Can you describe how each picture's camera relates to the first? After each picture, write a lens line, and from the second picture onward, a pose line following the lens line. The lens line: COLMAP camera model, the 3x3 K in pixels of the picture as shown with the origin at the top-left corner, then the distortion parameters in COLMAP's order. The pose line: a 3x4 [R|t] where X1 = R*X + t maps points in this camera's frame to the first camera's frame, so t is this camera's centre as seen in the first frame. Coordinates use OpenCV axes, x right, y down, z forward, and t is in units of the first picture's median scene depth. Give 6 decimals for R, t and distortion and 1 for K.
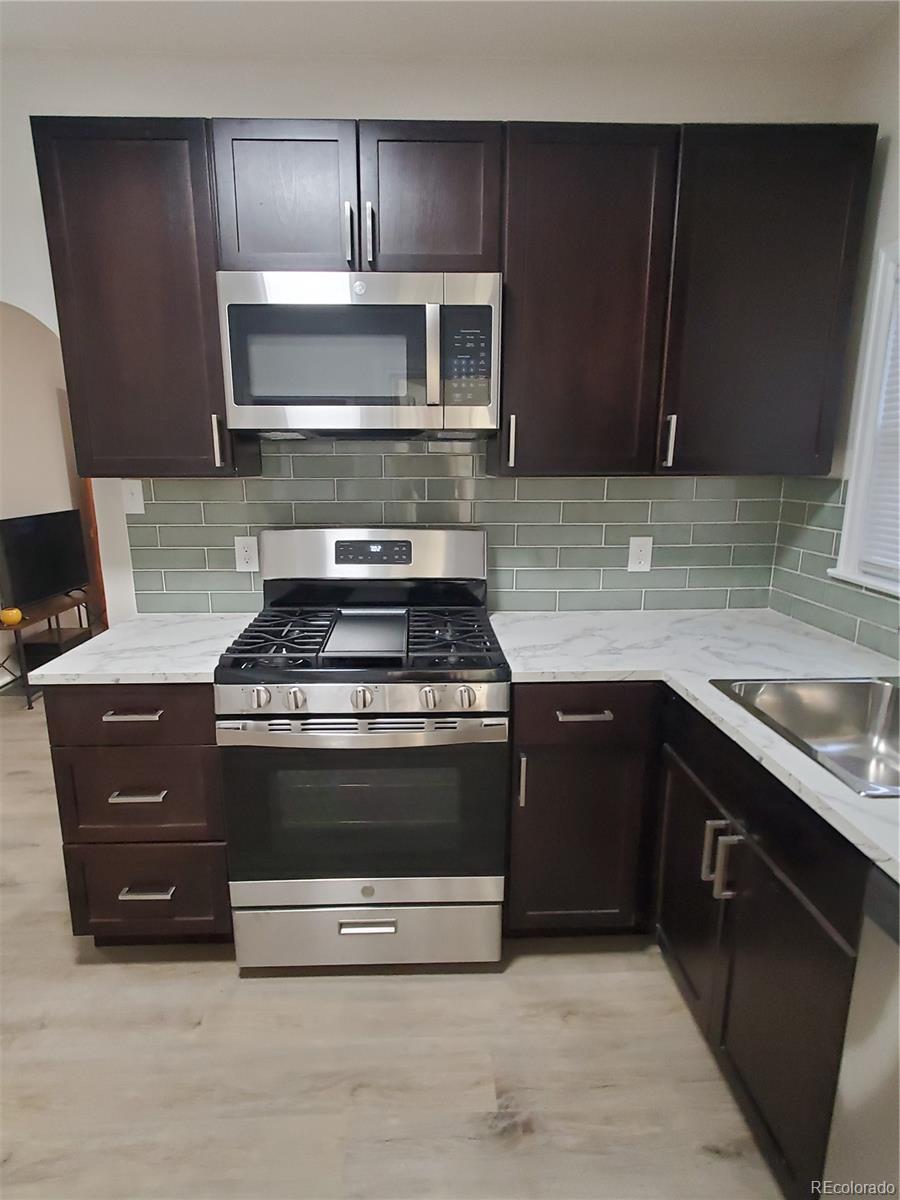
lens RADIAL K [[627.9, 0, 431.1], [0, 627.9, 603.3], [0, 0, 1]] dist [0.006939, 0.001455]
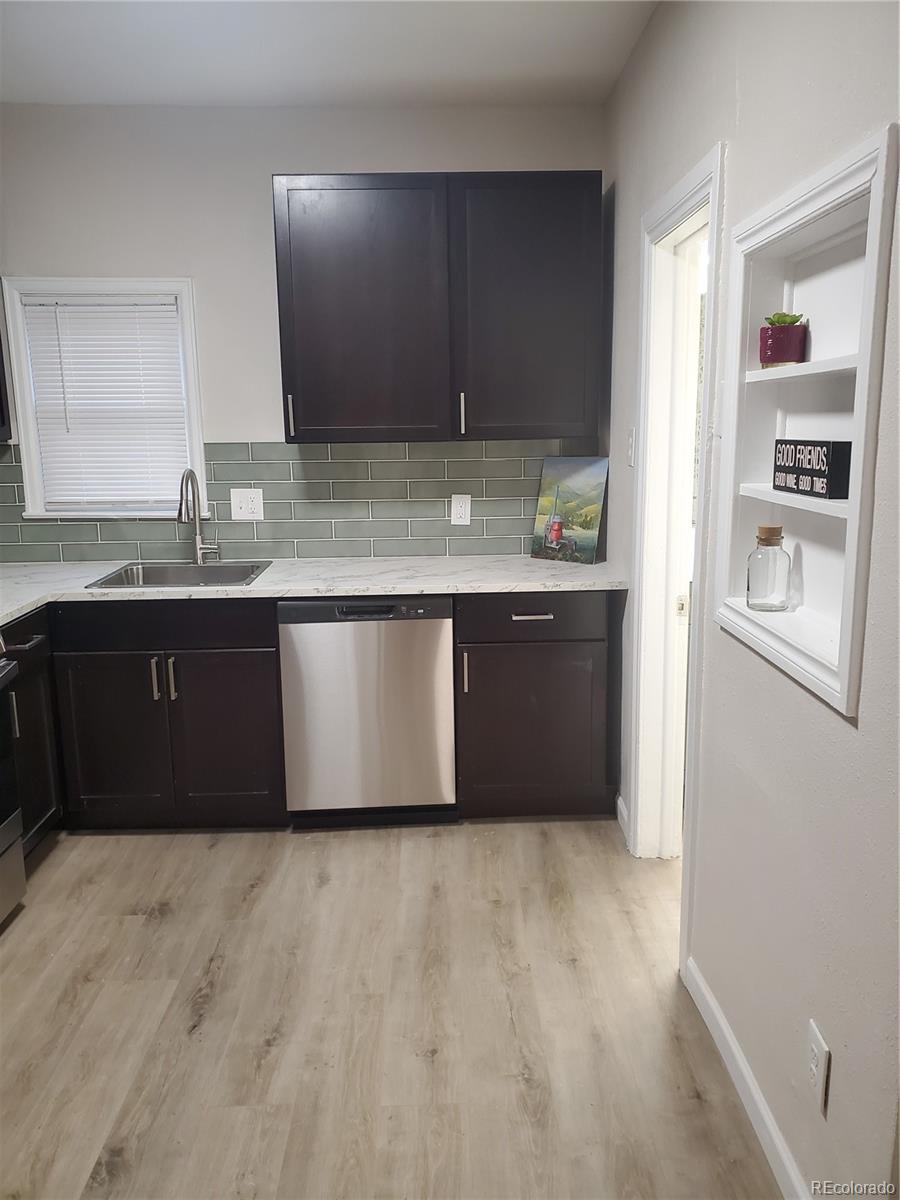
lens RADIAL K [[962.2, 0, 450.0], [0, 962.2, 600.0], [0, 0, 1]] dist [0.086120, -0.177676]
pose [[0.004563, -0.187754, 0.982206, -1.500377], [0.233345, 0.955300, 0.181527, -0.045752], [-0.972383, 0.228364, 0.048170, 0.105634]]
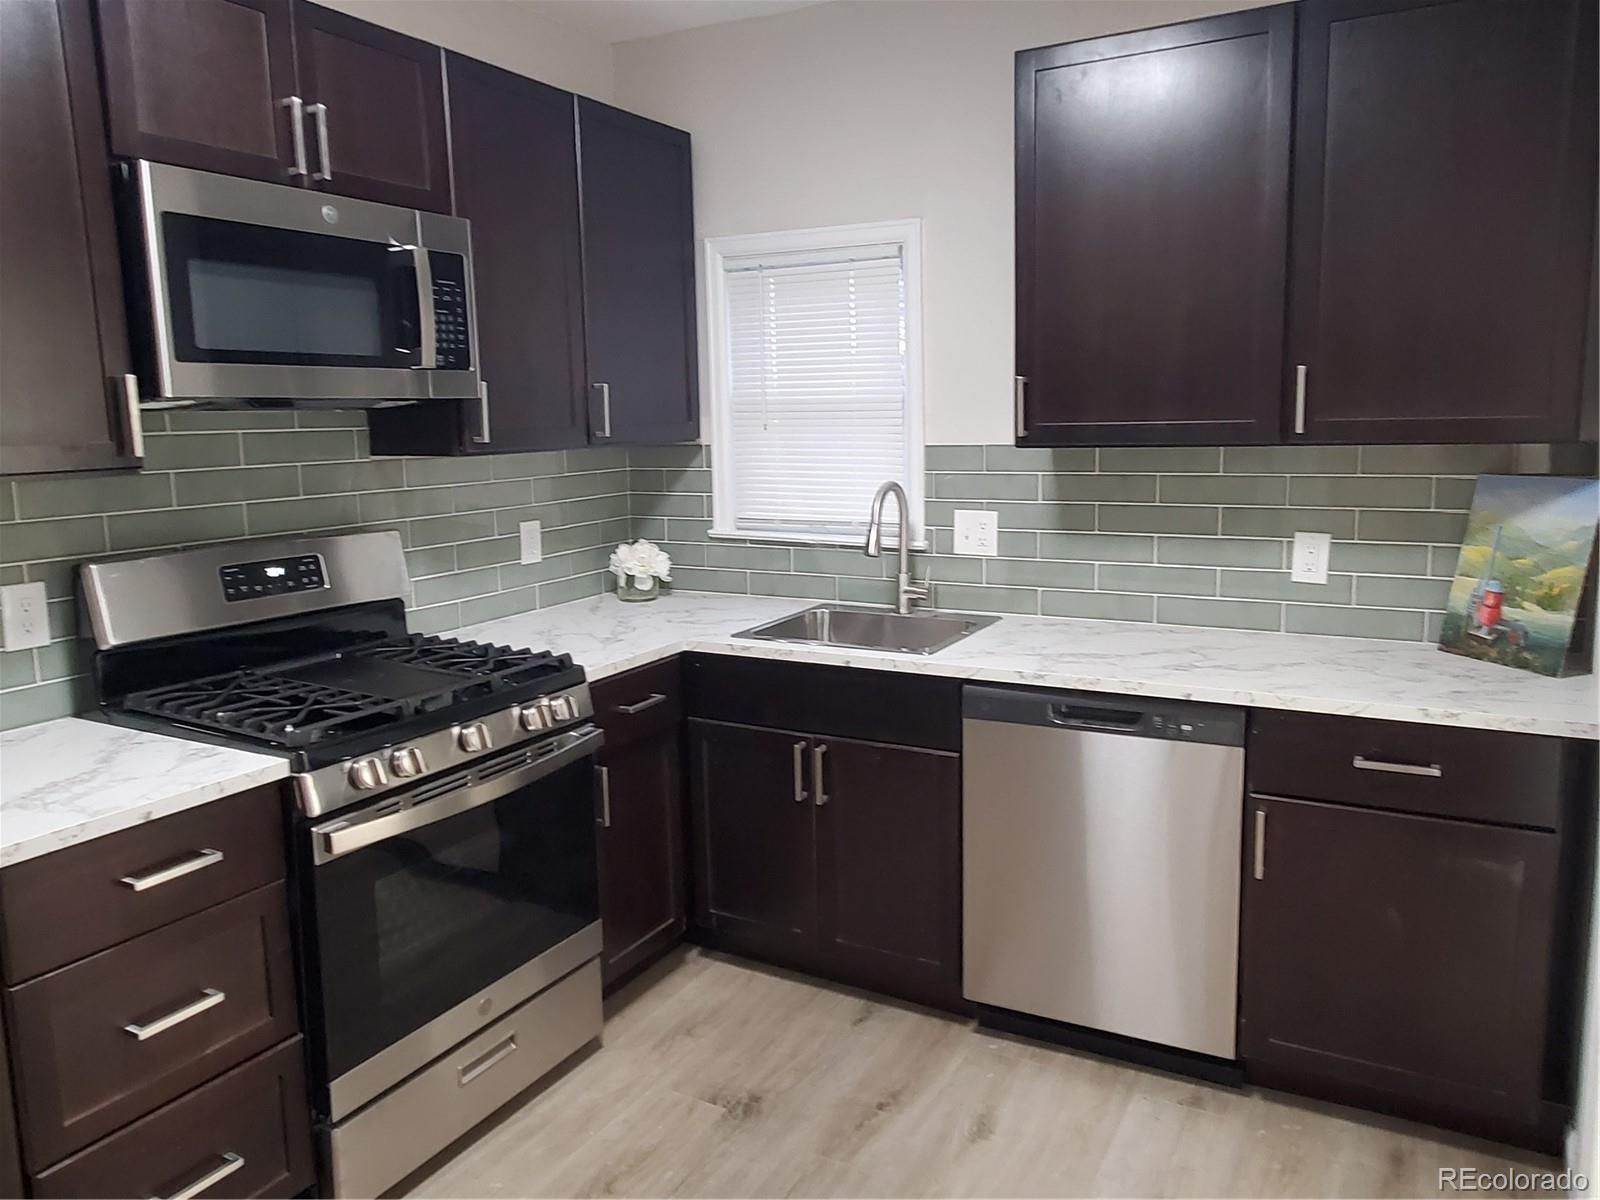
lens RADIAL K [[1180.3, 0, 770.9], [0, 1180.3, 577.2], [0, 0, 1]] dist [0.003797, 0.002851]
pose [[0.524699, -0.129424, 0.841392, -1.050890], [0.207199, 0.978068, 0.021237, -0.000035], [-0.825687, 0.163192, 0.540008, -0.120890]]
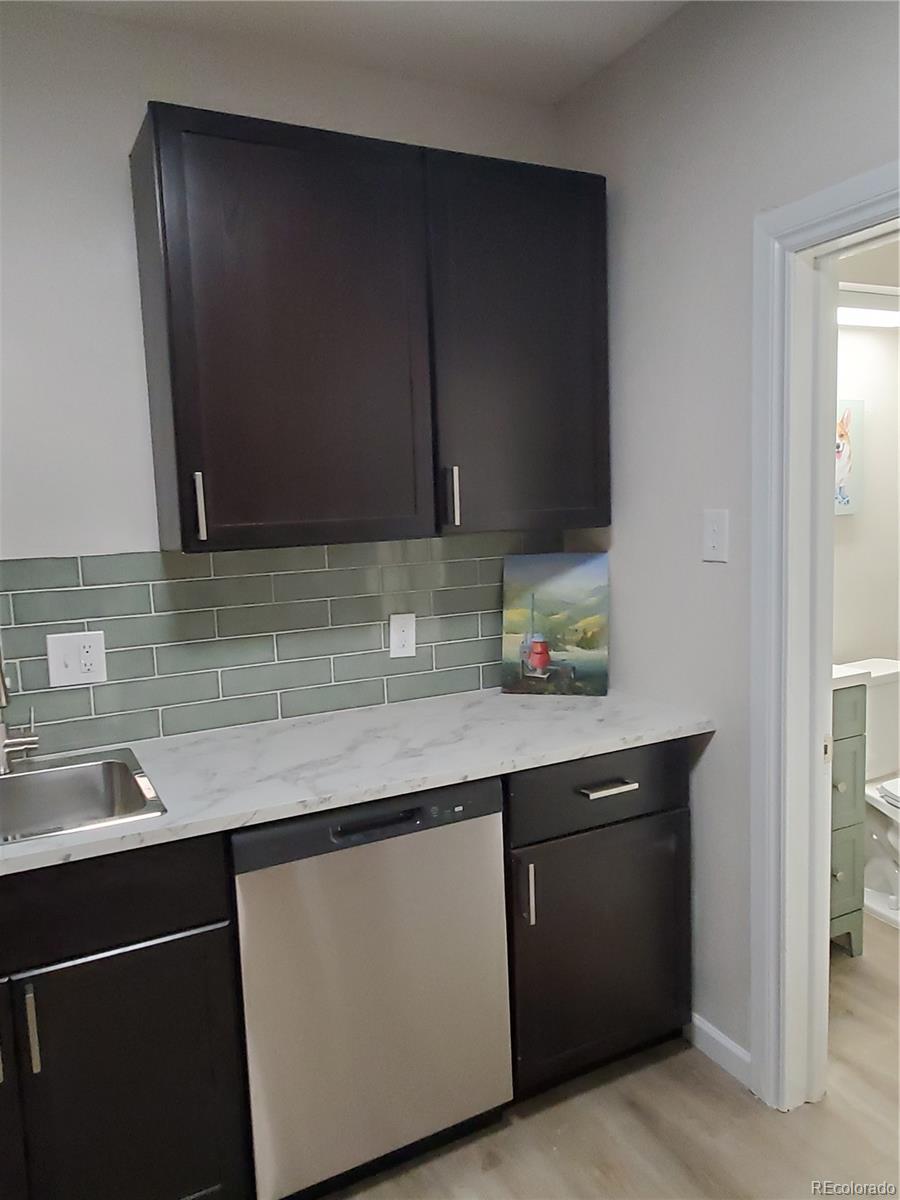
lens RADIAL K [[885.3, 0, 450.0], [0, 885.3, 600.0], [0, 0, 1]] dist [0.003797, 0.002851]
pose [[-0.431752, -0.078242, 0.898592, -0.585015], [0.237102, 0.951351, 0.196758, -0.154269], [-0.870272, 0.298009, -0.392196, 0.620994]]
